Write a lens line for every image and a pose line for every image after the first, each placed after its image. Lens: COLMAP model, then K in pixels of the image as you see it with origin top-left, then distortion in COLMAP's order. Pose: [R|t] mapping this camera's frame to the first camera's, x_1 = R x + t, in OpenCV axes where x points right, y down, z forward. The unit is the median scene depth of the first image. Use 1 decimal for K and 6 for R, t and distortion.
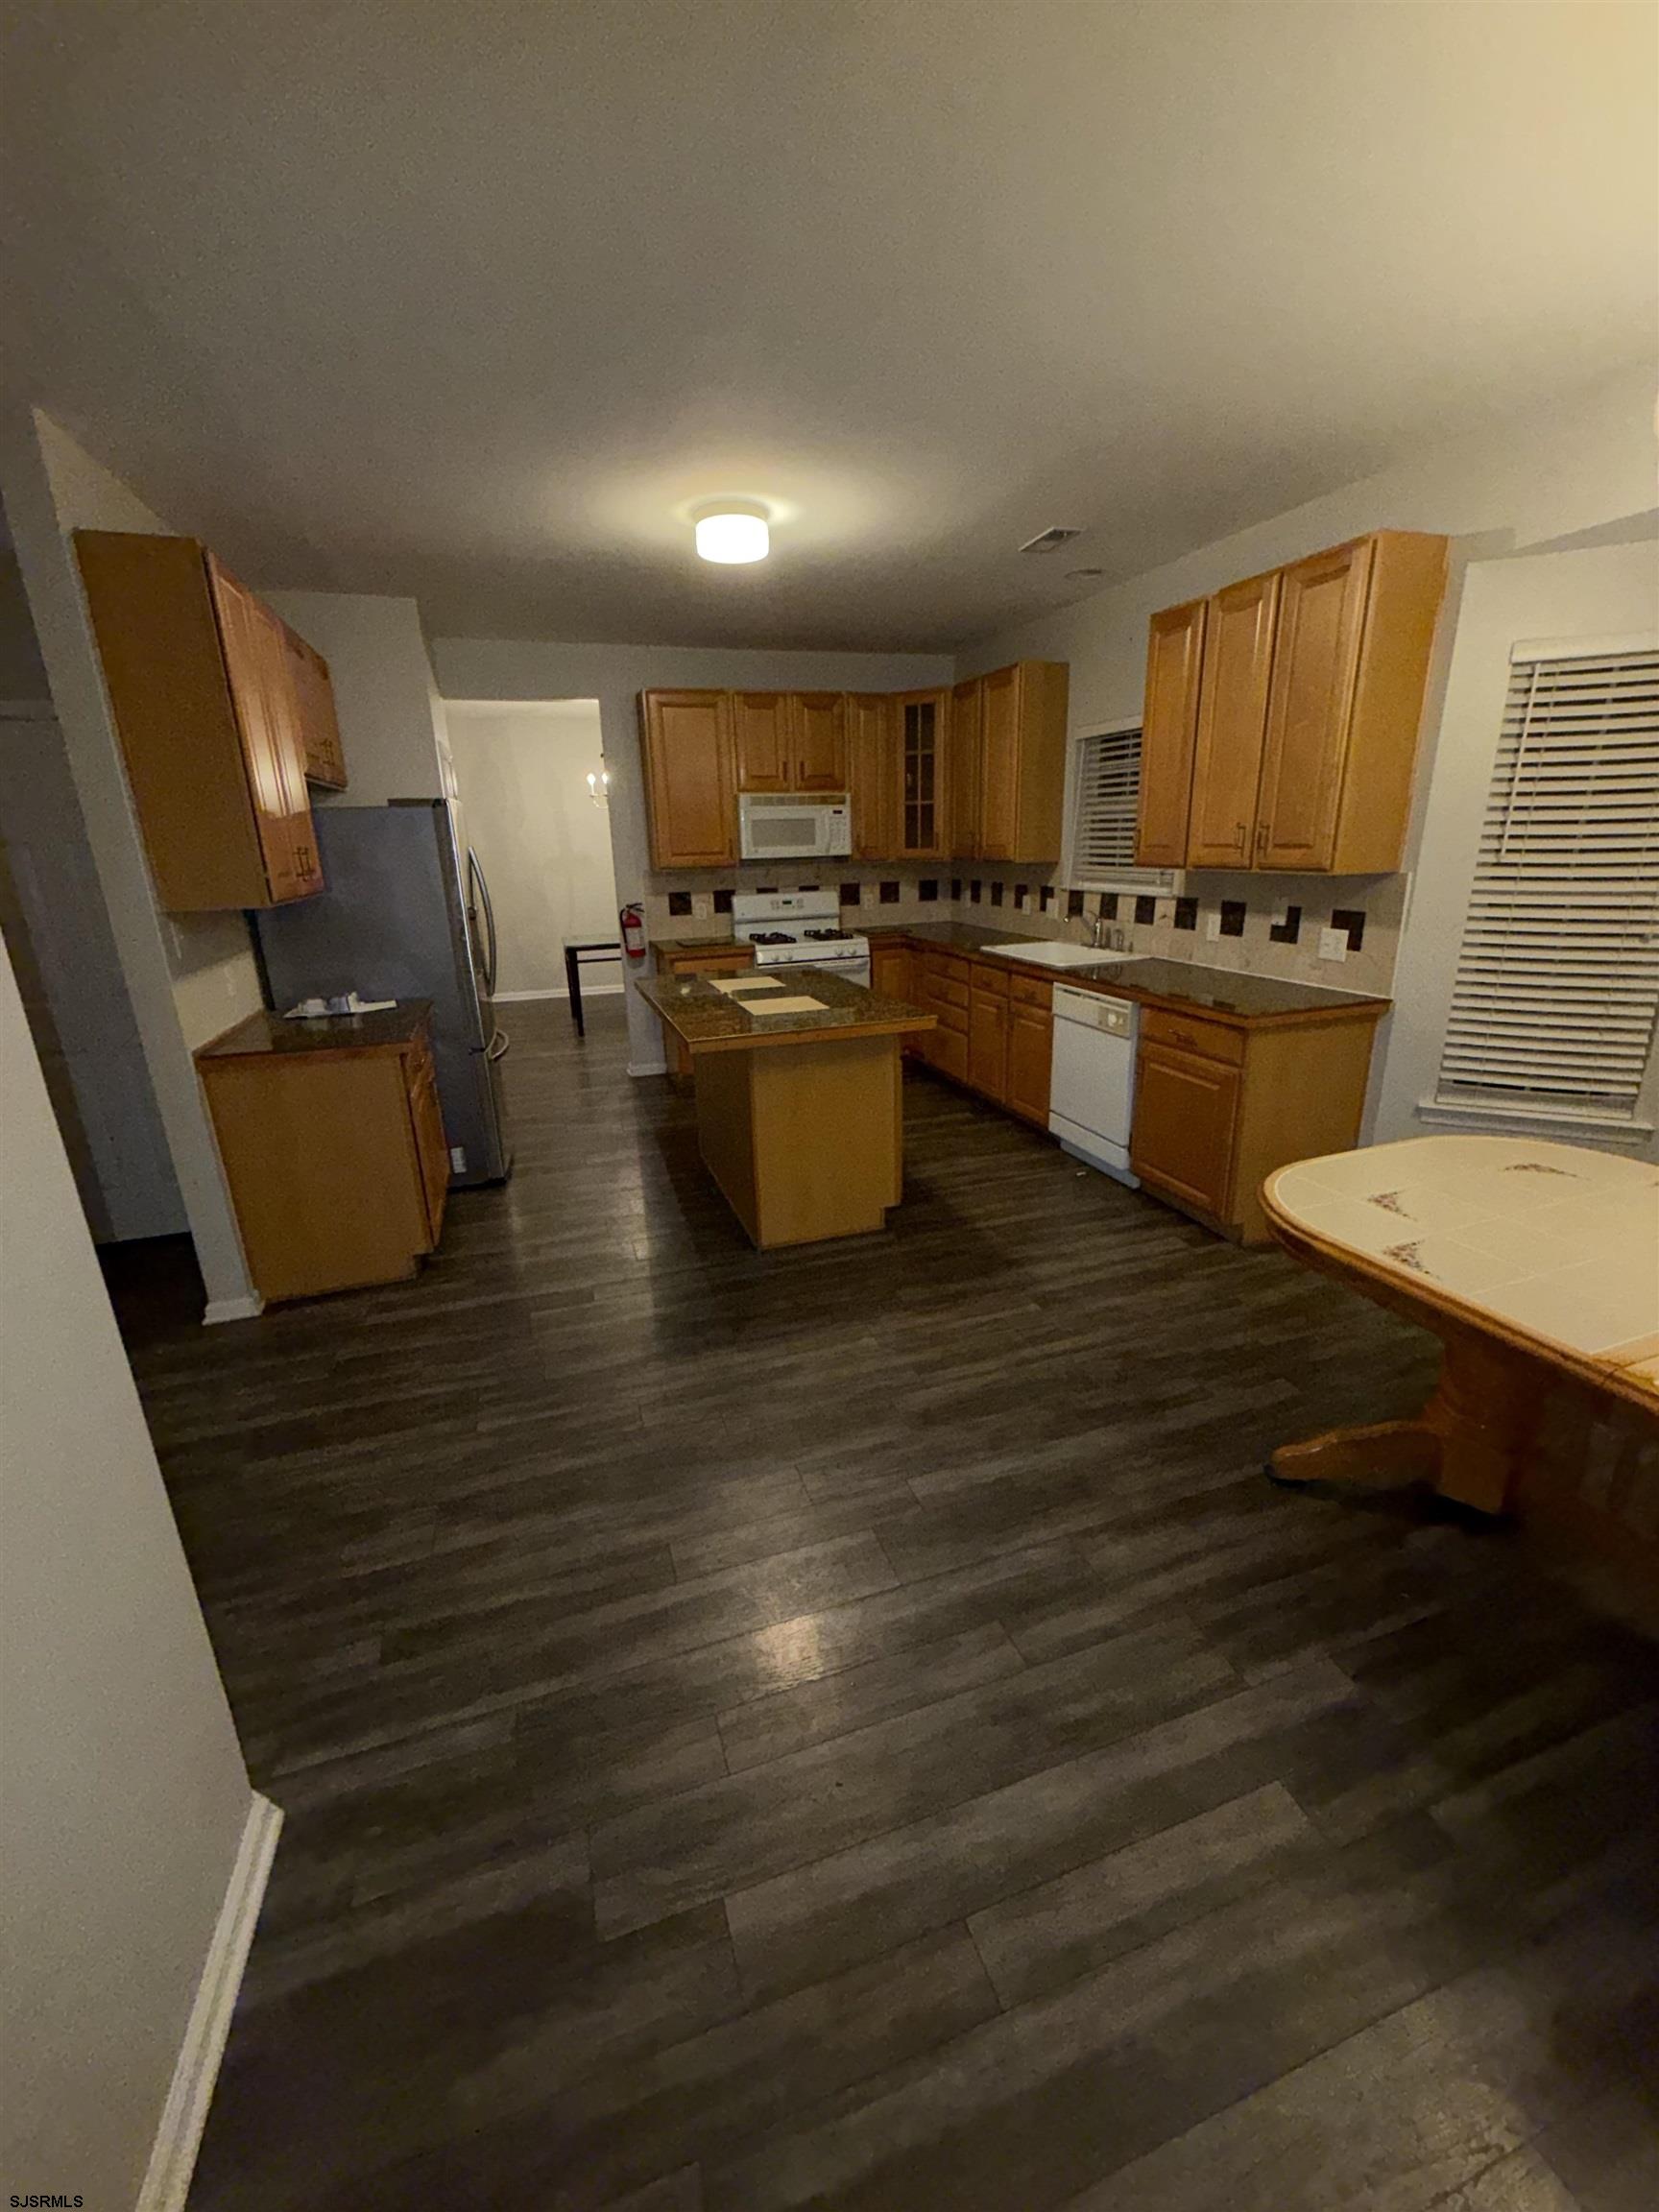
lens RADIAL K [[884.5, 0, 842.2], [0, 884.5, 1112.5], [0, 0, 1]] dist [0.001820, -0.000065]
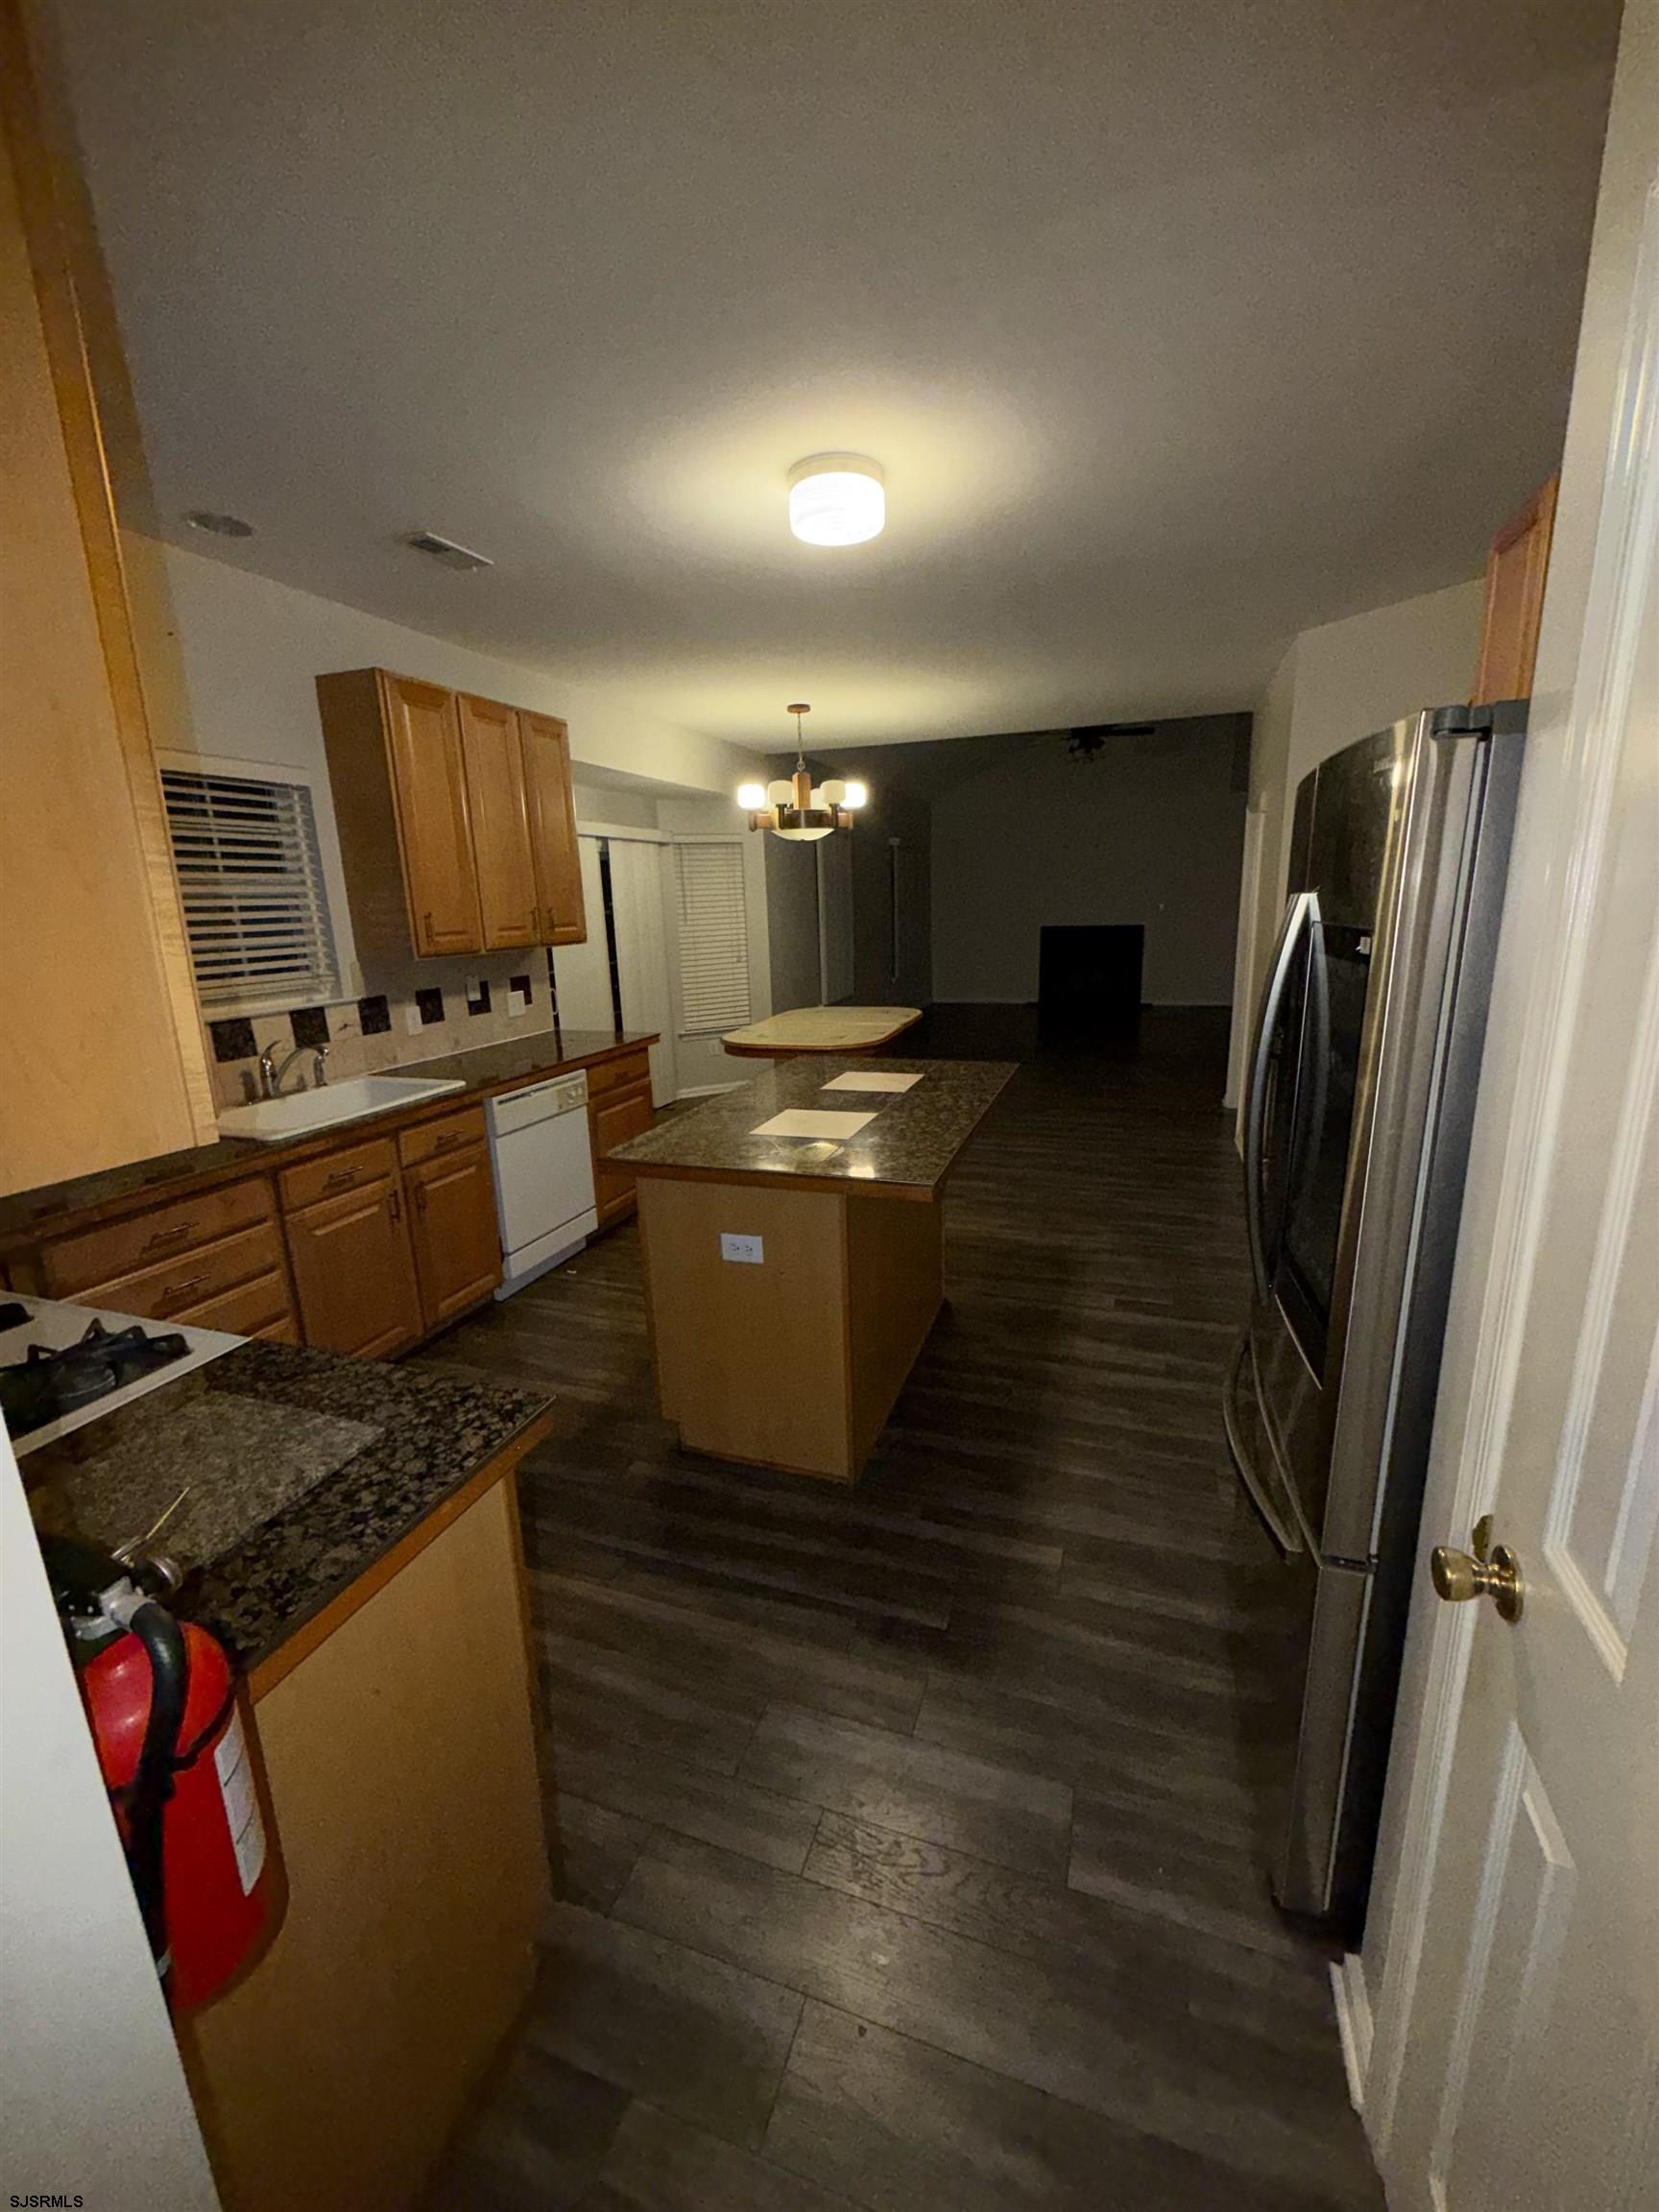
lens RADIAL K [[884.5, 0, 831.5], [0, 884.5, 1096.7], [0, 0, 1]] dist [0.001820, -0.000065]
pose [[-0.786284, -0.082846, 0.612285, -0.510379], [0.235860, 0.875680, 0.421371, -0.431097], [-0.571075, 0.475731, -0.668994, 1.420744]]
